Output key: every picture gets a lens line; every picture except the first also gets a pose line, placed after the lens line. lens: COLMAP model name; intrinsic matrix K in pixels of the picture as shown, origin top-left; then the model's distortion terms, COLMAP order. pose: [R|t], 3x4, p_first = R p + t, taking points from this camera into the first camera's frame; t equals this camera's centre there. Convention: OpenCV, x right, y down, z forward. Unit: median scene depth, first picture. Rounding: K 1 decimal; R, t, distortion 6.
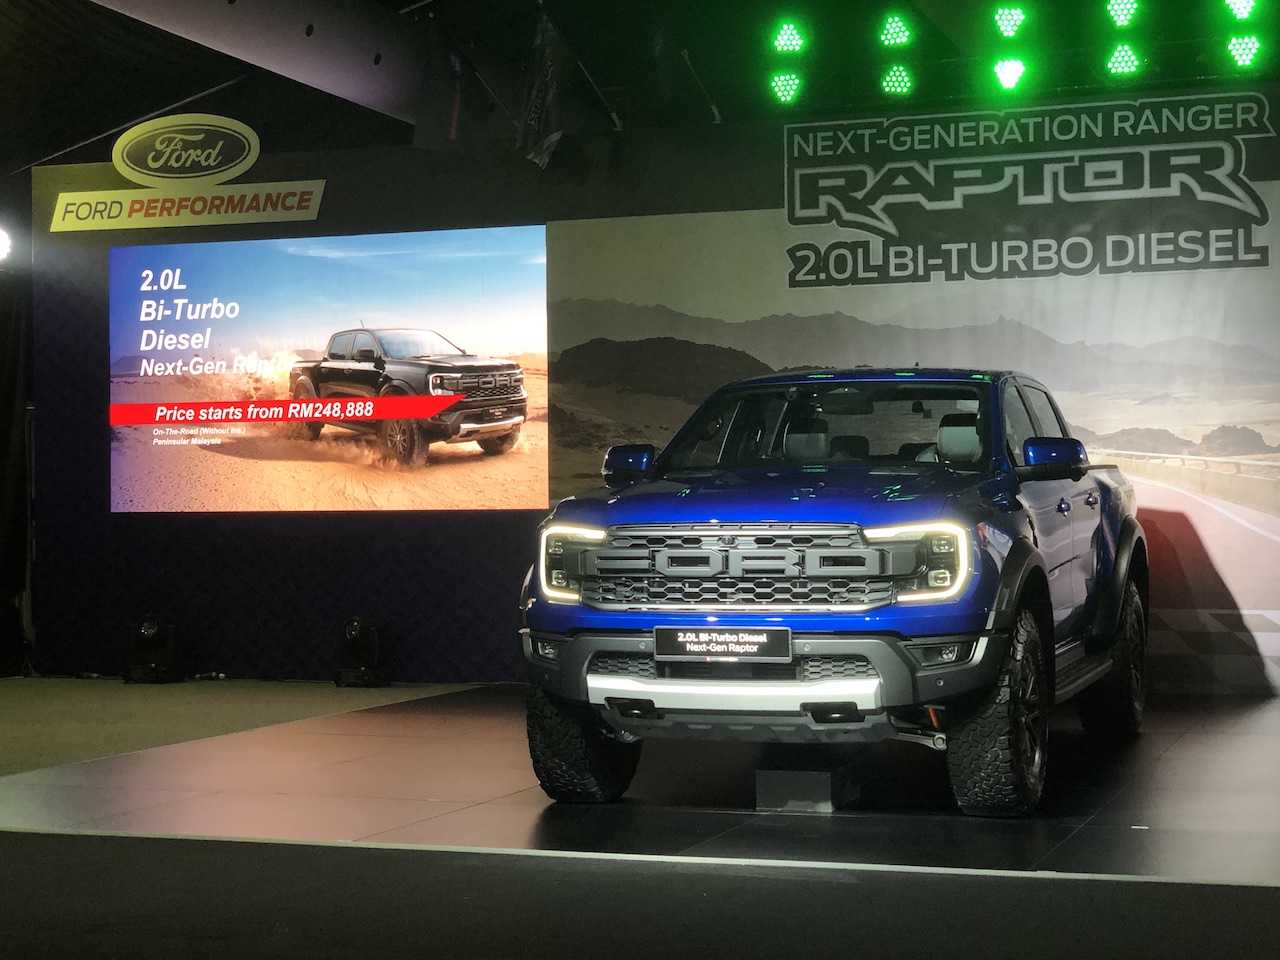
lens RADIAL K [[2395.0, 0, 619.2], [0, 2395.0, 471.1], [0, 0, 1]] dist [0.174019, 0.000000]
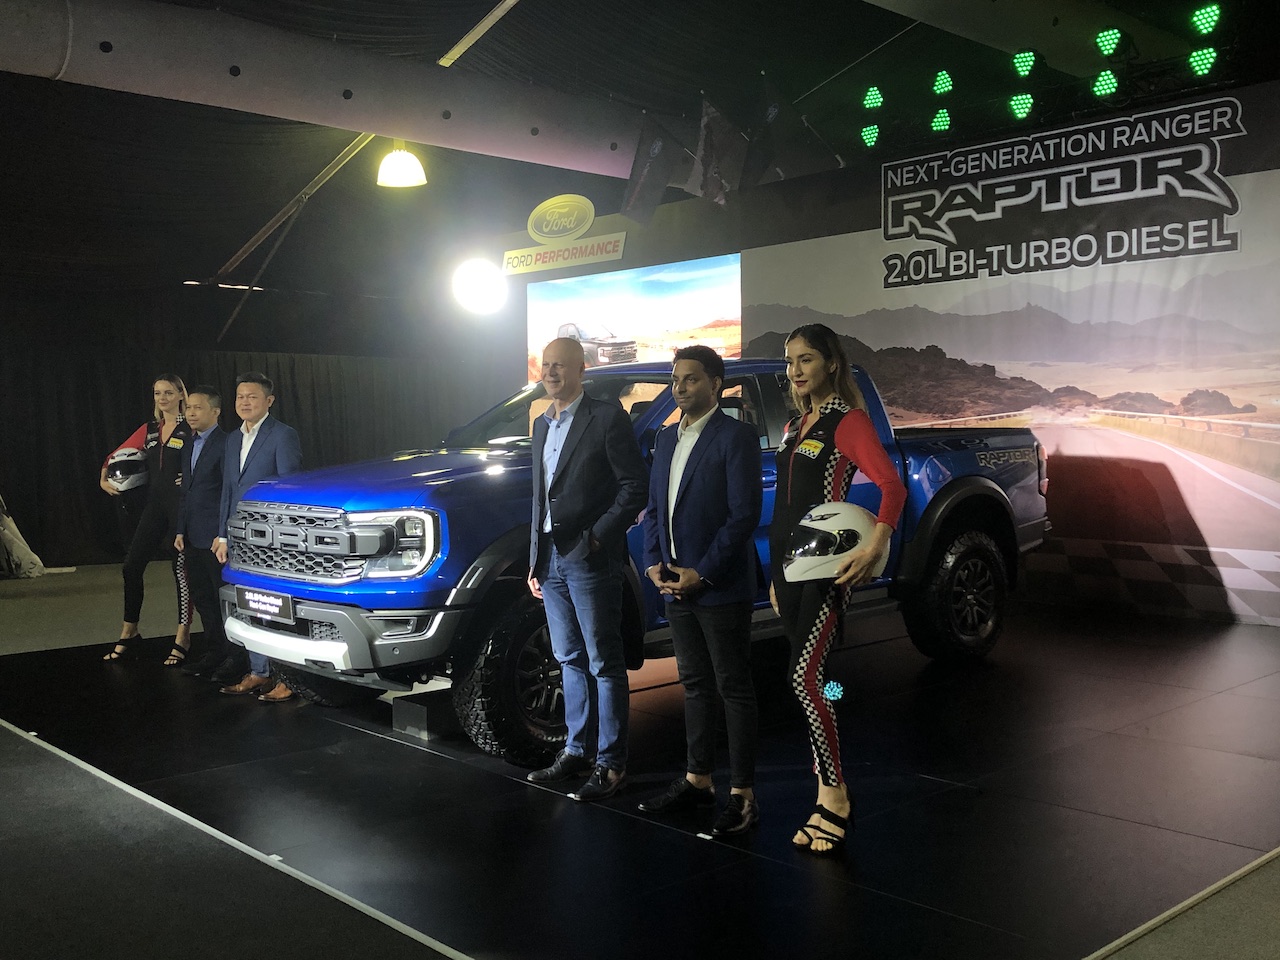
lens RADIAL K [[1283.5, 0, 611.6], [0, 1283.5, 482.4], [0, 0, 1]] dist [0.022856, 0.000000]
pose [[0.877310, 0.022386, -0.479402, 0.294312], [0.009083, 0.997958, 0.063223, -0.015840], [0.479839, -0.059820, 0.875315, 0.309985]]
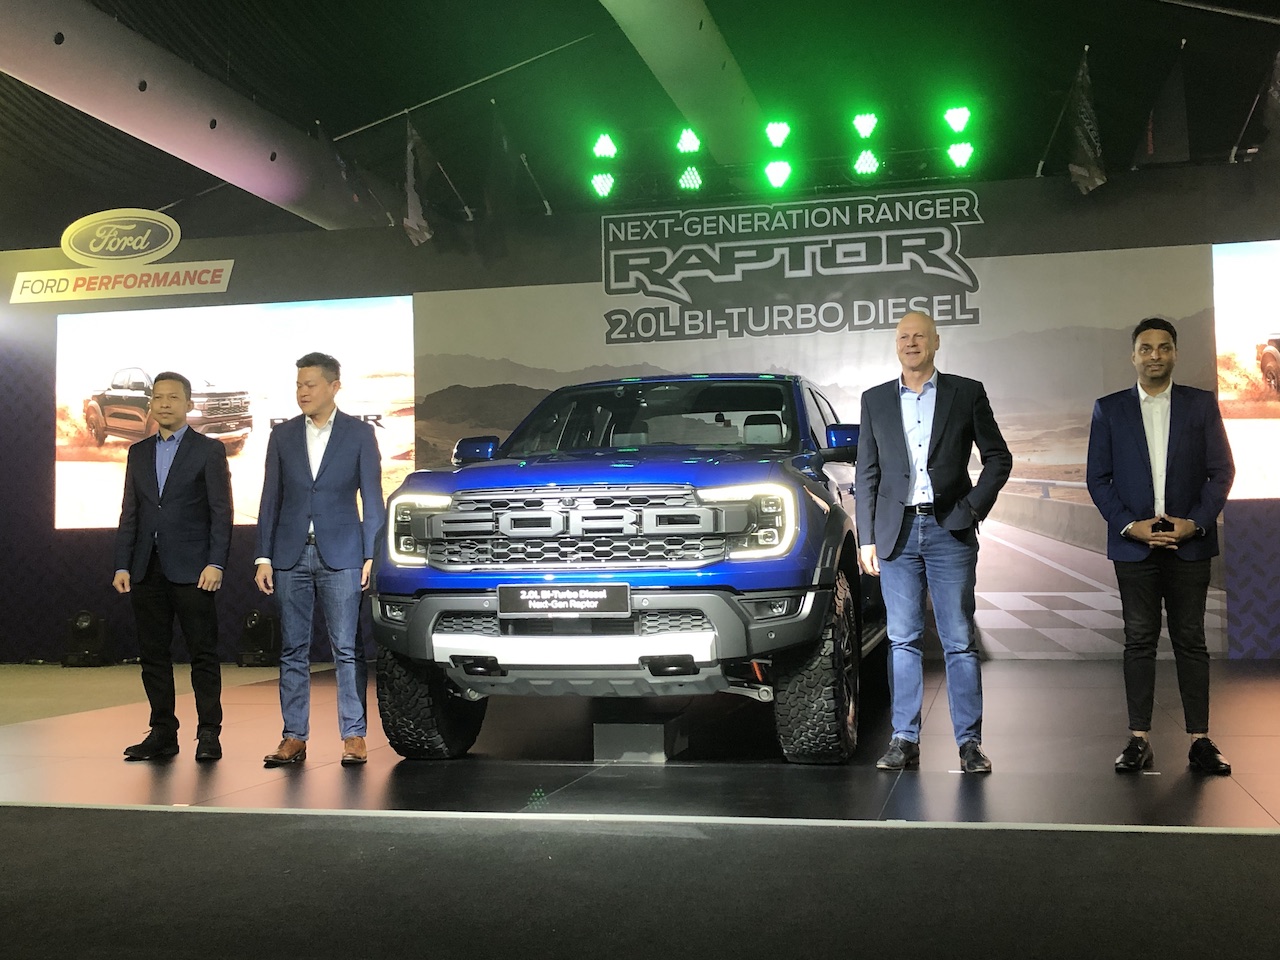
lens RADIAL K [[1563.2, 0, 627.8], [0, 1563.2, 475.7], [0, 0, 1]] dist [0.109041, 0.000000]
pose [[0.995405, 0.000197, 0.095753, 0.003501], [0.003525, 0.999245, -0.038703, 0.026074], [-0.095688, 0.038862, 0.994652, 0.189764]]
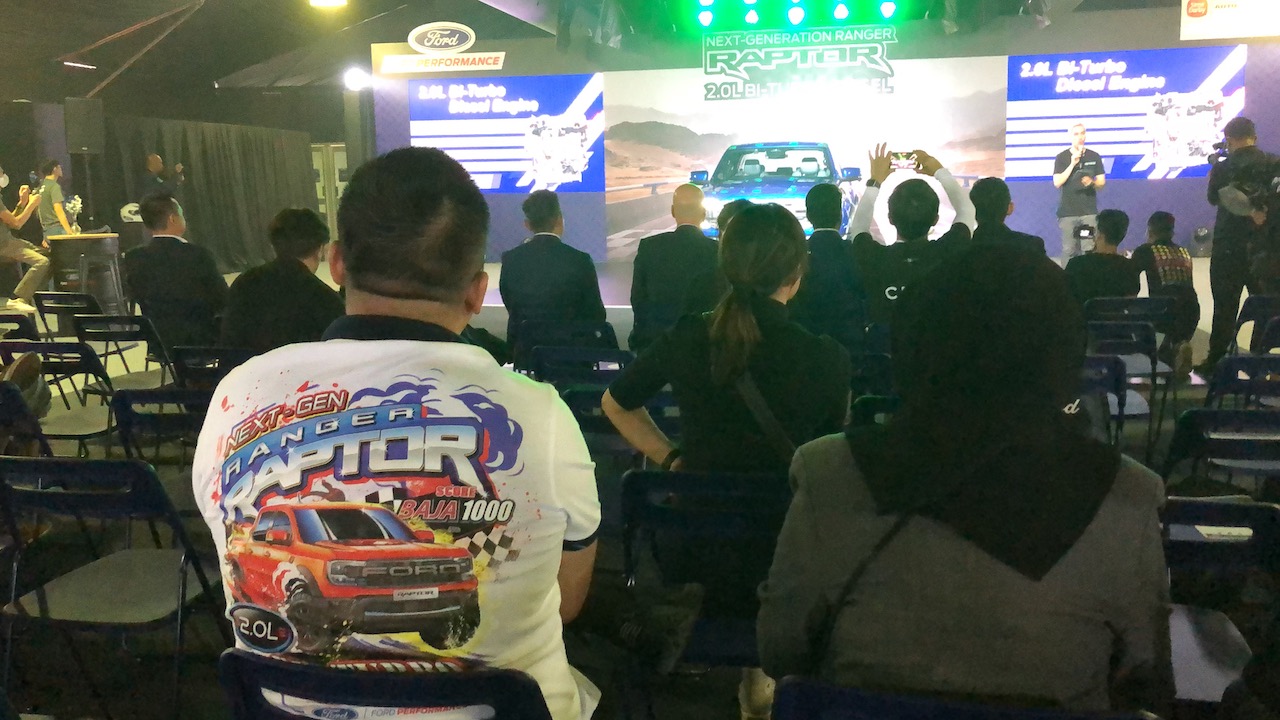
lens RADIAL K [[1236.3, 0, 636.1], [0, 1236.3, 358.8], [0, 0, 1]] dist [0.107418, 0.000000]
pose [[0.989945, -0.029230, 0.138397, -0.194061], [0.007243, 0.987608, 0.156774, -0.015167], [-0.141264, -0.154195, 0.977890, -0.305449]]
